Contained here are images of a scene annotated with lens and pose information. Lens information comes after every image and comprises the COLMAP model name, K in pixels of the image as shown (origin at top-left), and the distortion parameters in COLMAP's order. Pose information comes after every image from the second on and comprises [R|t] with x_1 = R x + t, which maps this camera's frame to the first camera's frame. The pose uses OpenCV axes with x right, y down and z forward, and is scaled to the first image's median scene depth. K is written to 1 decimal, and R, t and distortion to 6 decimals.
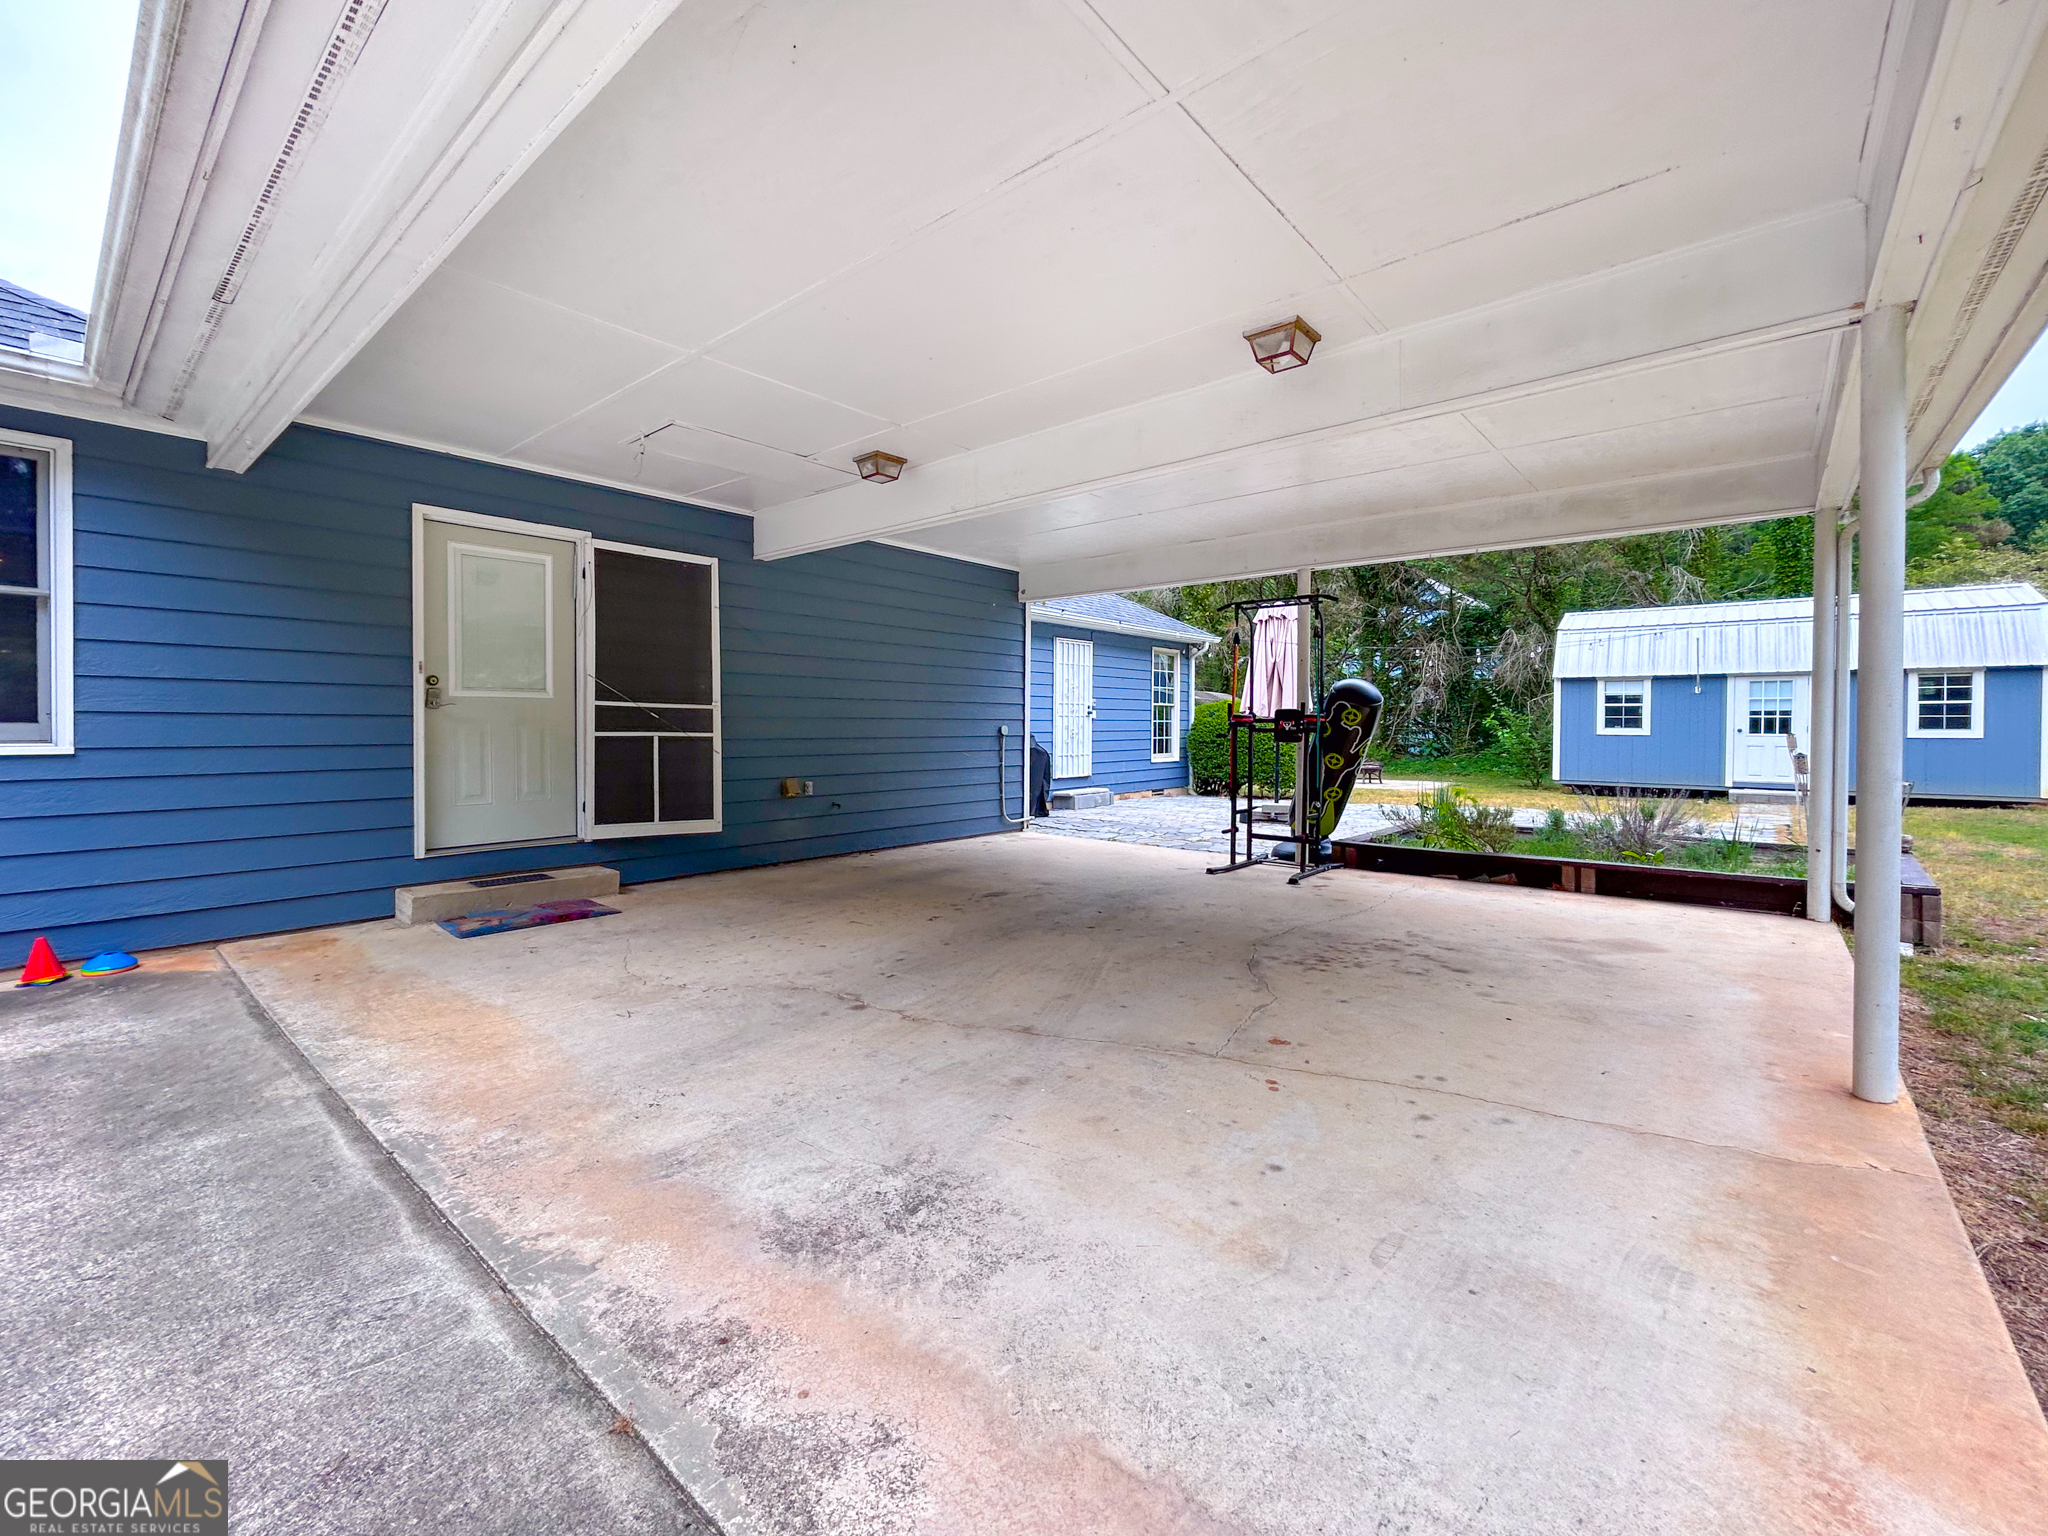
lens RADIAL K [[858.4, 0, 1015.8], [0, 858.4, 737.0], [0, 0, 1]] dist [-0.002133, 0.000147]
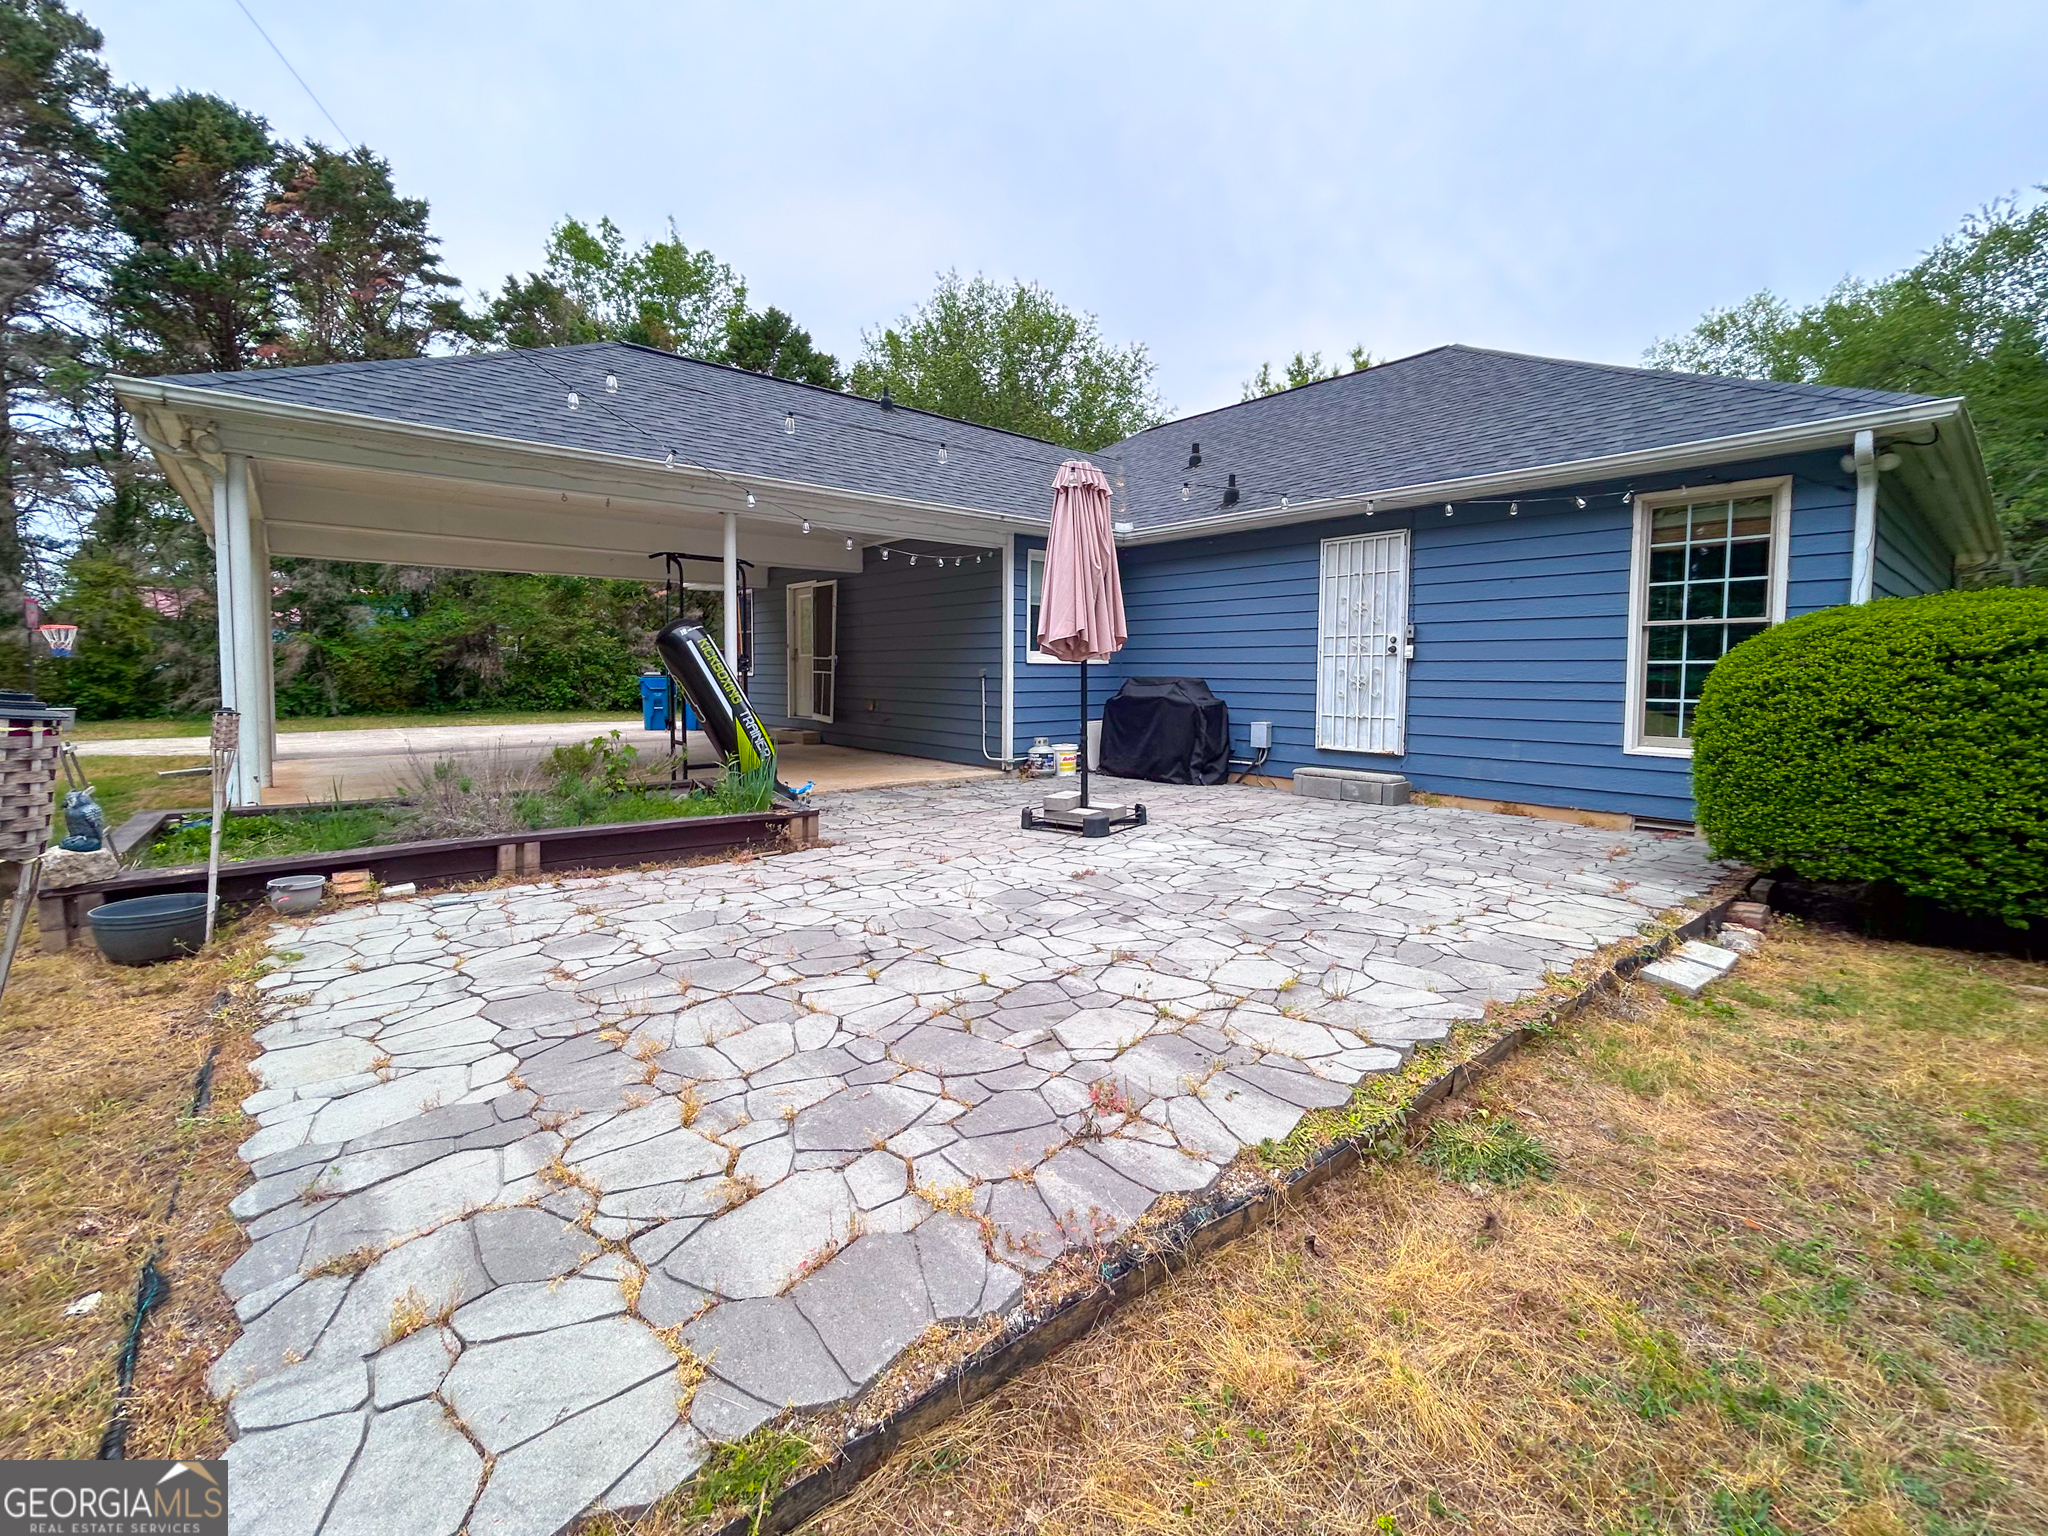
lens RADIAL K [[848.1, 0, 1045.4], [0, 848.1, 745.1], [0, 0, 1]] dist [-0.000057, -0.000008]
pose [[-0.138983, 0.084288, -0.986701, 0.705864], [-0.021806, 0.995869, 0.088143, -0.008986], [0.990055, 0.033767, -0.136571, 0.837027]]
